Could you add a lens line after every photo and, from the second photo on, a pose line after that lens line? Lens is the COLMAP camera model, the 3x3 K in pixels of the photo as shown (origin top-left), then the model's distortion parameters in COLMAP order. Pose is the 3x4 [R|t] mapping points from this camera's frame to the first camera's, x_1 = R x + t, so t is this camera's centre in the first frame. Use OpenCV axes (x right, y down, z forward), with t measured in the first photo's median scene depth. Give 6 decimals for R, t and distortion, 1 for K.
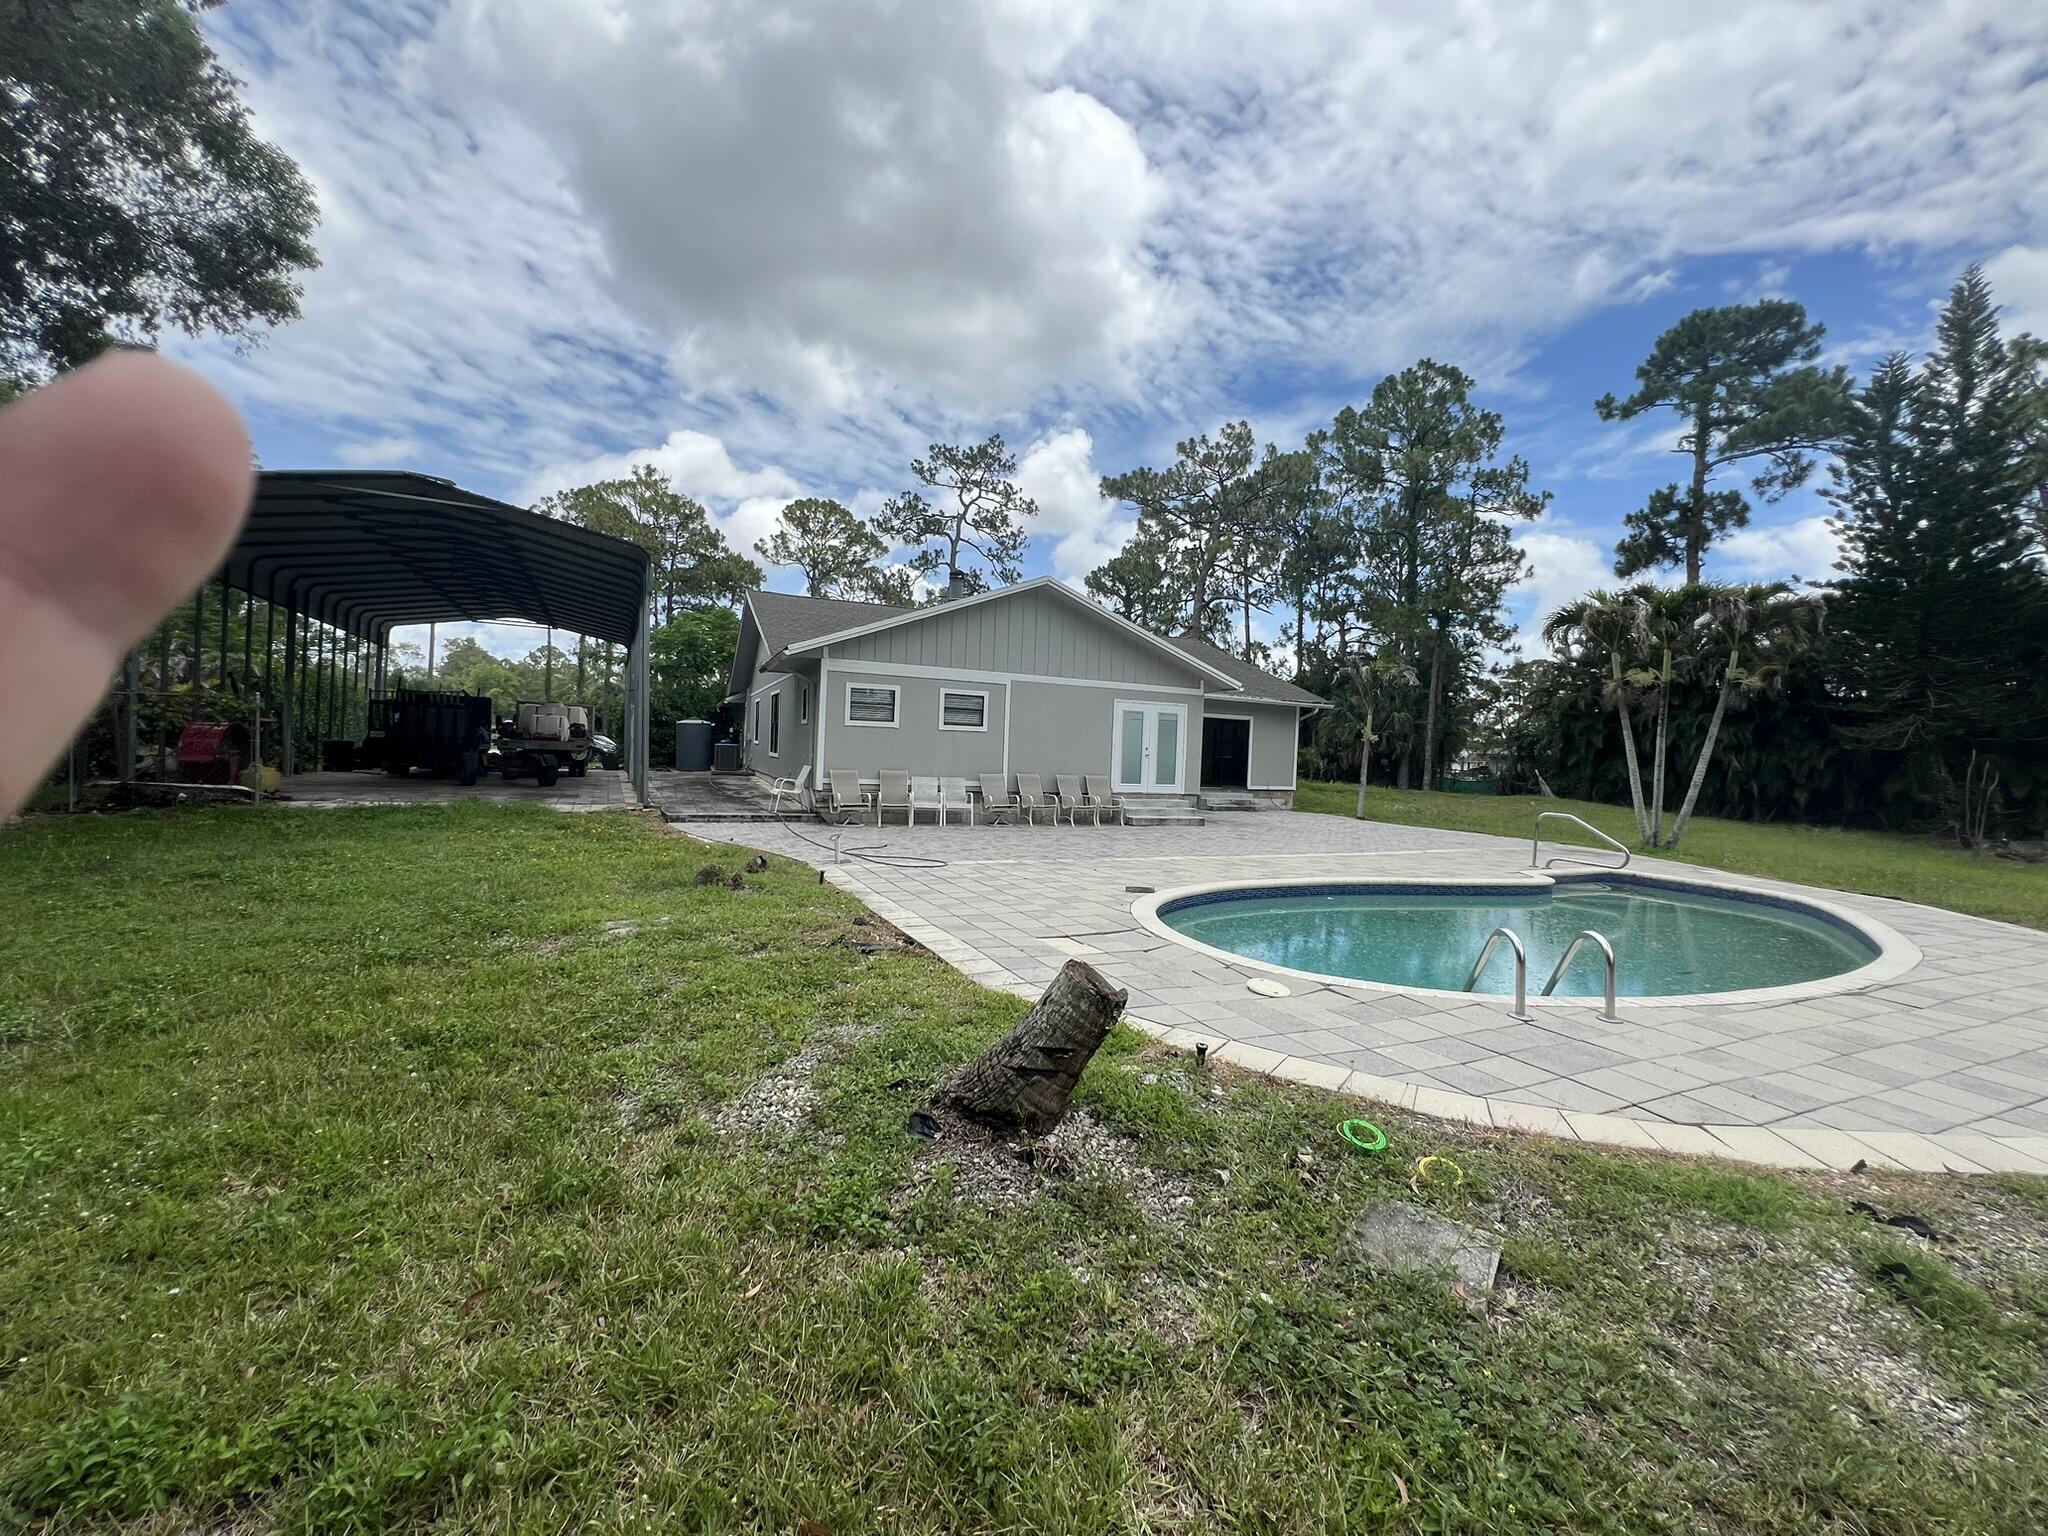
lens RADIAL K [[827.0, 0, 1012.2], [0, 827.0, 774.2], [0, 0, 1]] dist [-0.000522, 0.000308]
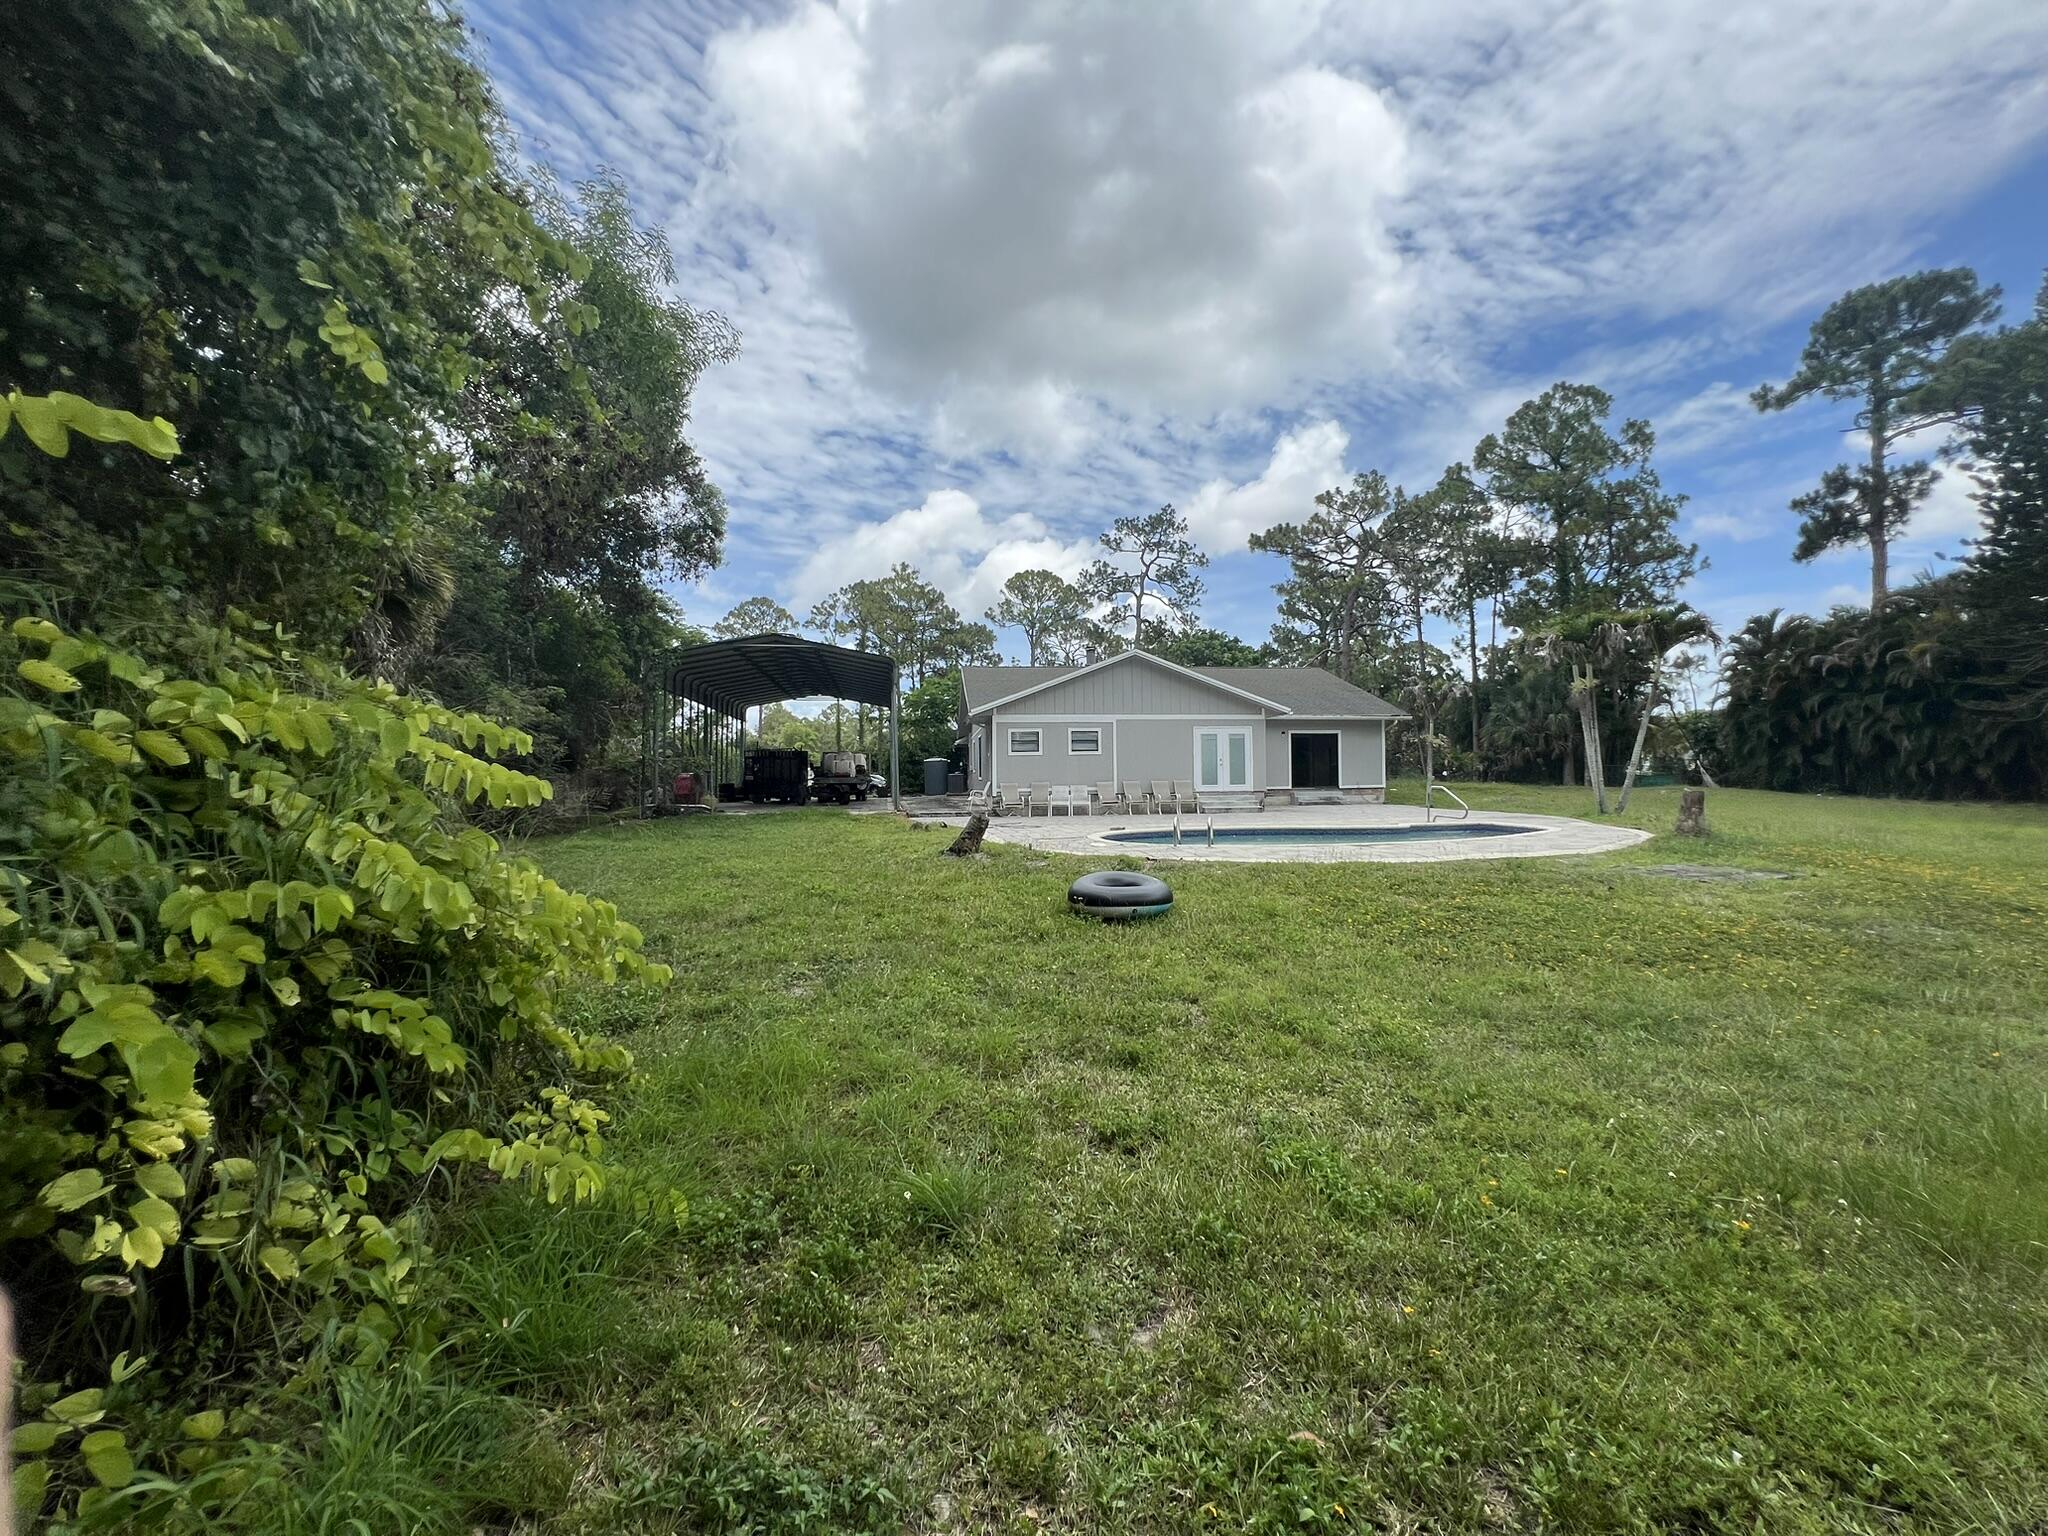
lens RADIAL K [[827.0, 0, 1007.7], [0, 827.0, 787.2], [0, 0, 1]] dist [-0.000522, 0.000308]
pose [[0.951355, -0.046282, -0.304599, 0.098645], [0.040361, 0.998854, -0.025712, 0.015189], [0.305440, 0.012168, 0.952133, -0.184988]]
